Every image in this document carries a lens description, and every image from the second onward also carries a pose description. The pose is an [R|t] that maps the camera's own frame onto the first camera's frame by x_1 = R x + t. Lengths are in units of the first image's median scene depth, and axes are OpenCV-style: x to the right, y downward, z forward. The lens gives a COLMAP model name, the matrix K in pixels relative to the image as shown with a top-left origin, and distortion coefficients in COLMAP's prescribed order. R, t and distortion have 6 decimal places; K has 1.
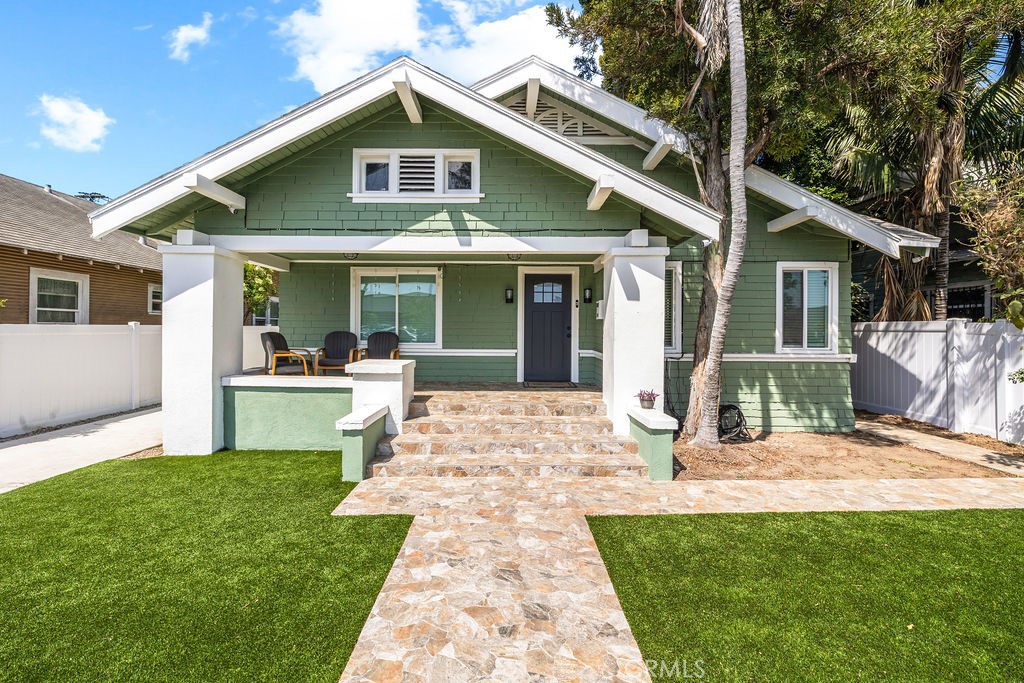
lens RADIAL K [[432.0, 0, 506.3], [0, 432.0, 335.2], [0, 0, 1]] dist [-0.003382, -0.000108]
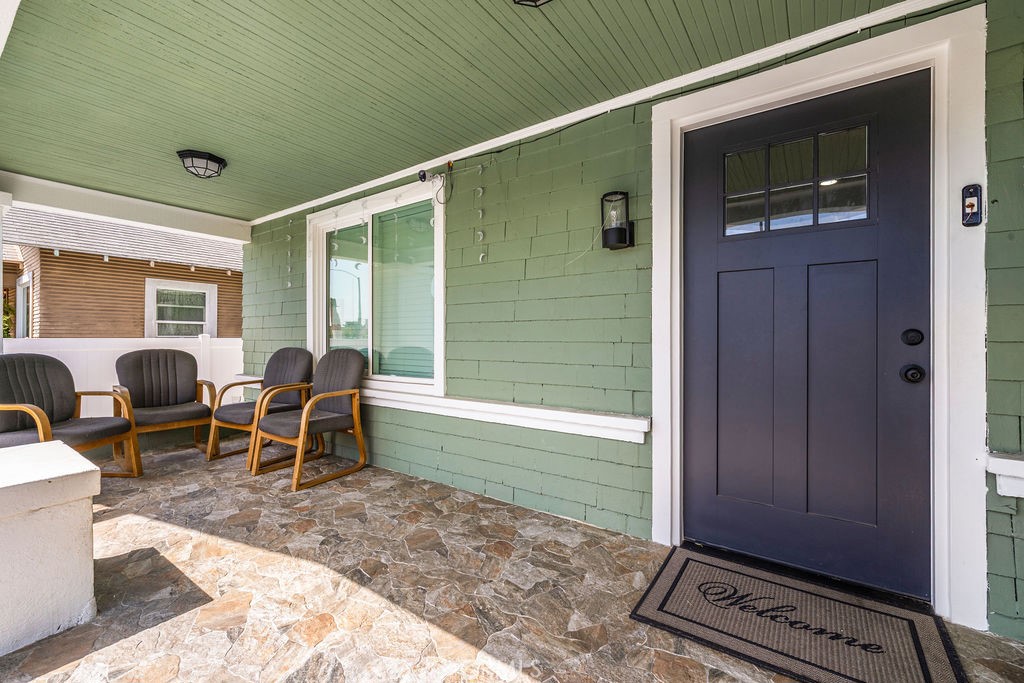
lens RADIAL K [[432.4, 0, 510.6], [0, 432.4, 339.6], [0, 0, 1]] dist [0.001168, 0.000425]
pose [[0.819440, -0.006158, -0.573132, 0.140569], [-0.002038, 0.999905, -0.013658, -0.015743], [0.573162, 0.012360, 0.819349, 0.957757]]
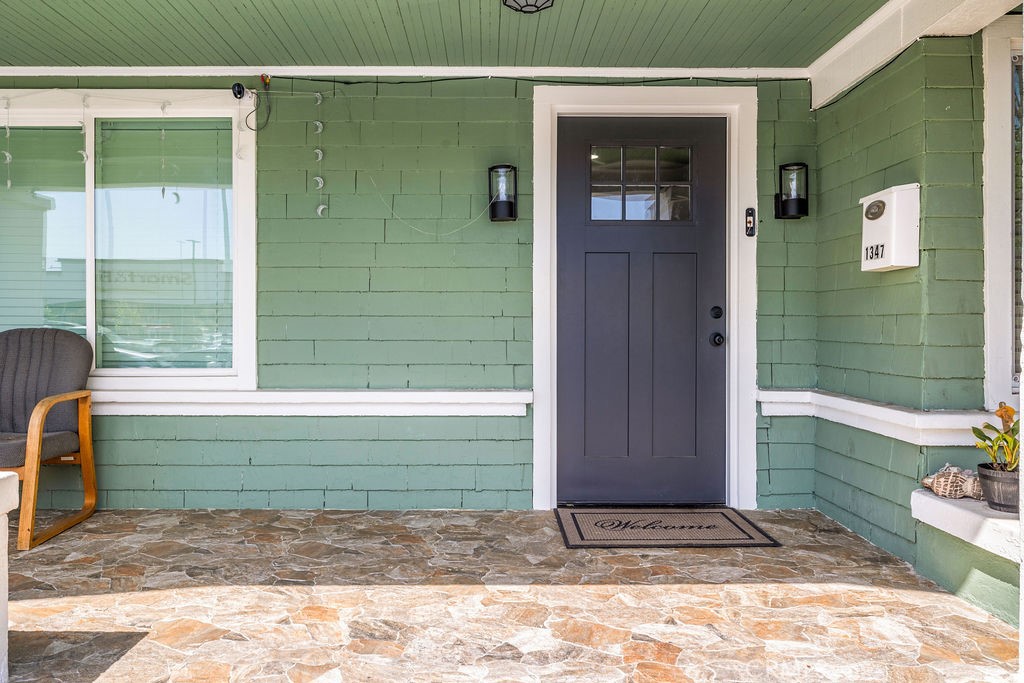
lens RADIAL K [[734.1, 0, 492.6], [0, 734.1, 338.9], [0, 0, 1]] dist [-0.001615, 0.002085]
pose [[0.999899, -0.006554, 0.012586, -0.007365], [0.006603, 0.999971, -0.003892, 0.002412], [-0.012561, 0.003975, 0.999913, 0.701906]]
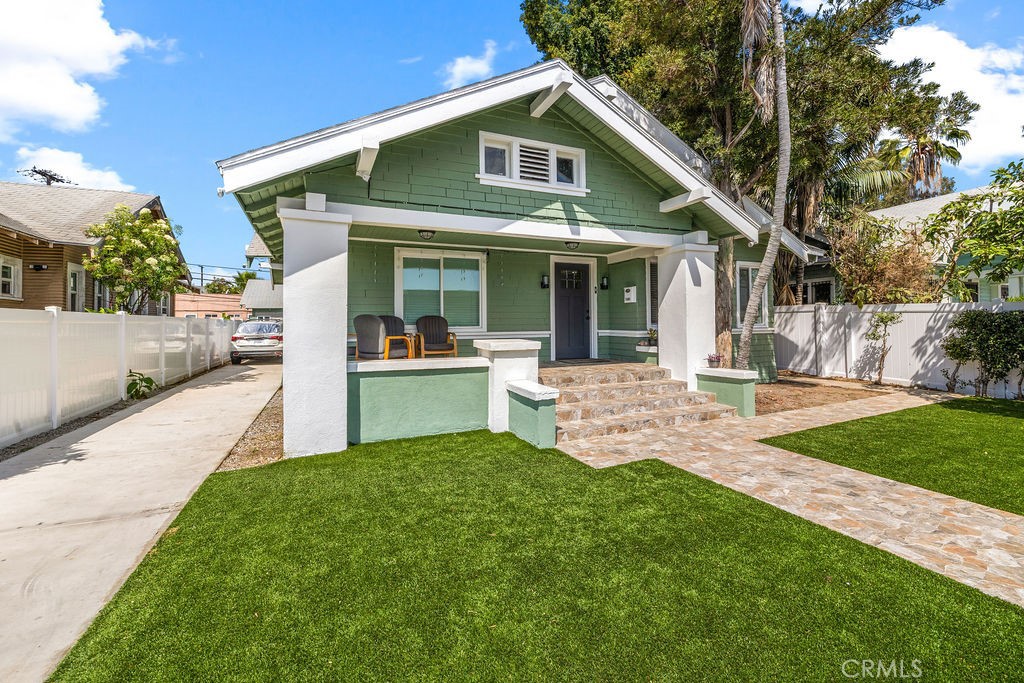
lens RADIAL K [[440.1, 0, 510.8], [0, 440.1, 325.5], [0, 0, 1]] dist [0.001258, 0.000255]
pose [[0.911324, -0.016595, 0.411356, -0.687872], [0.021161, 0.999755, -0.006548, 0.032013], [-0.411146, 0.014672, 0.911451, 0.032289]]
